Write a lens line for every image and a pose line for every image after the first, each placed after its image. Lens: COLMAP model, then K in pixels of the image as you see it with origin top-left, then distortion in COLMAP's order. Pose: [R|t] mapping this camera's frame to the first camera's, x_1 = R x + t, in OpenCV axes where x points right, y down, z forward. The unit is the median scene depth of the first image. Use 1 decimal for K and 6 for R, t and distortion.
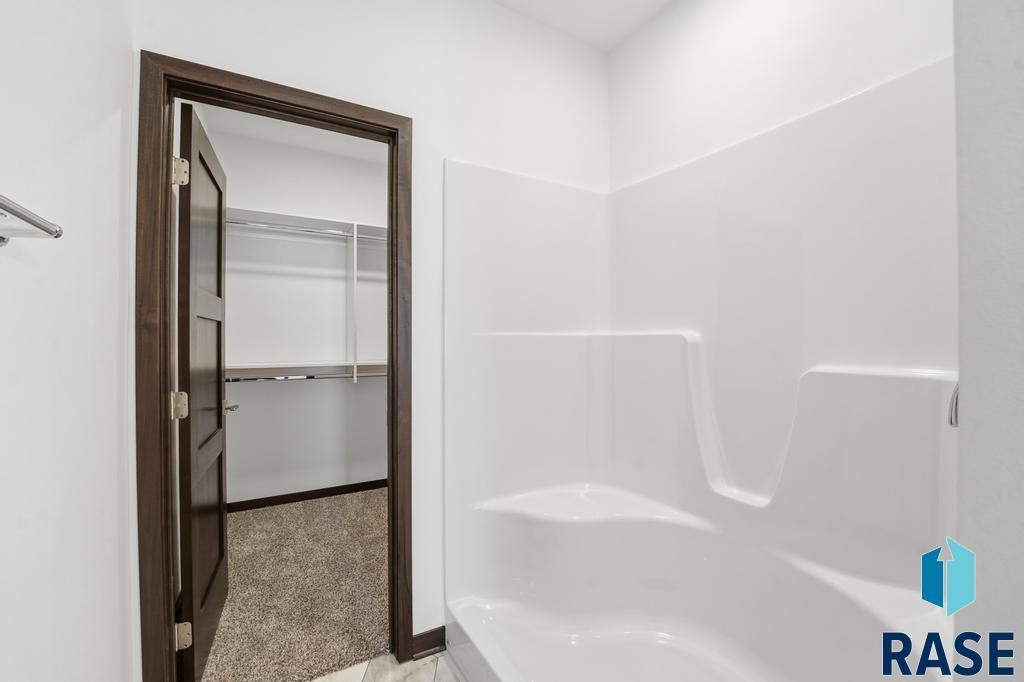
lens RADIAL K [[422.6, 0, 515.9], [0, 422.6, 340.4], [0, 0, 1]] dist [-0.029727, 0.003056]
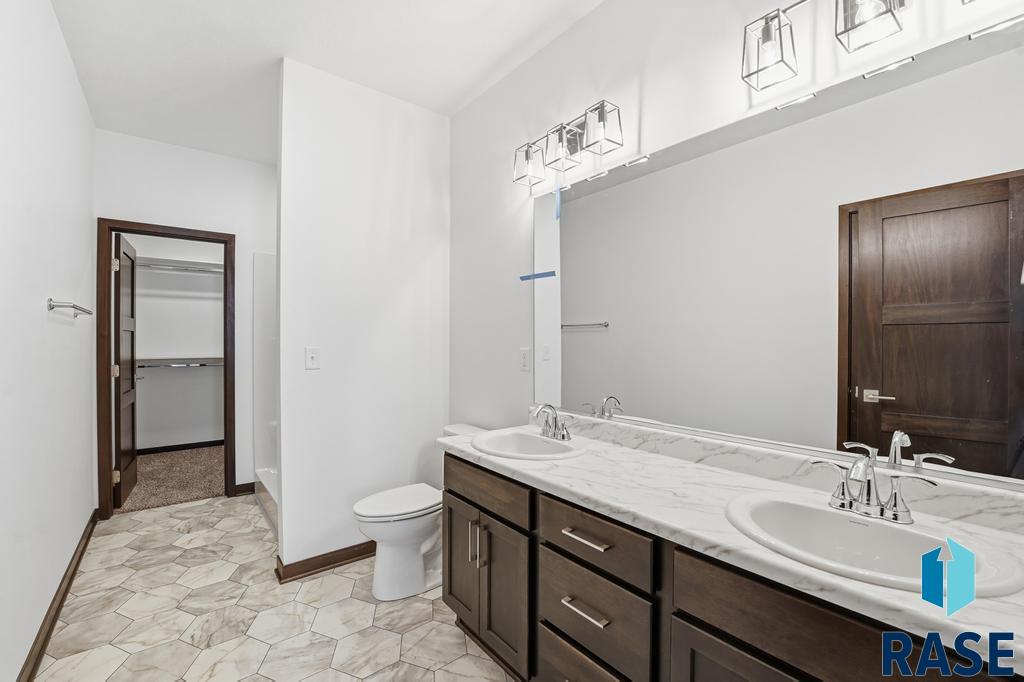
lens RADIAL K [[422.6, 0, 508.2], [0, 422.6, 340.1], [0, 0, 1]] dist [-0.029727, 0.003056]
pose [[0.990623, -0.000967, 0.136622, 0.782379], [0.001278, 0.999997, -0.002191, -0.002081], [-0.136620, 0.002346, 0.990621, -1.188139]]
